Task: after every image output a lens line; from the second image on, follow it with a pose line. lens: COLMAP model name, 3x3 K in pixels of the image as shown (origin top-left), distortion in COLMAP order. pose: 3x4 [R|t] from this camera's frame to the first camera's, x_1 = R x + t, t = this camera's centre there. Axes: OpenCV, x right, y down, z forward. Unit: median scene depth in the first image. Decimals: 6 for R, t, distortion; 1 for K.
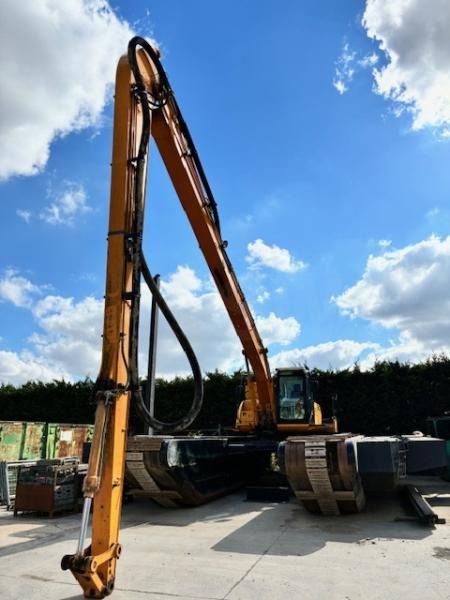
lens RADIAL K [[456.1, 0, 222.1], [0, 456.1, 302.0], [0, 0, 1]] dist [0.038964, -0.083554]
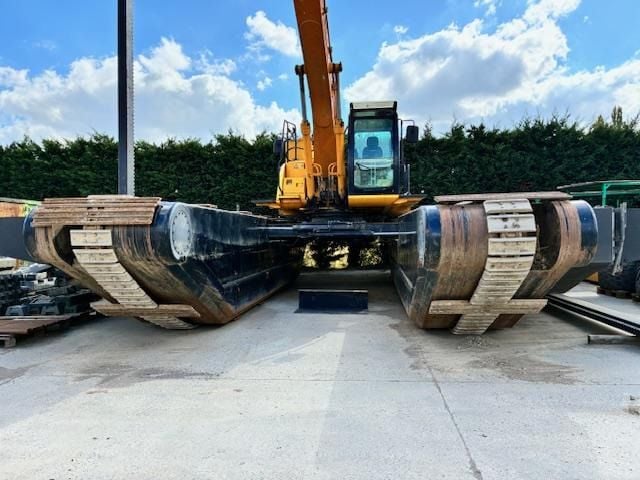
lens RADIAL K [[486.5, 0, 335.2], [0, 486.5, 239.2], [0, 0, 1]] dist [0.038964, -0.083554]
pose [[0.971921, -0.002277, 0.235298, -0.059661], [-0.066714, 0.956256, 0.284822, 0.152961], [-0.225653, -0.292523, 0.929253, 0.412658]]
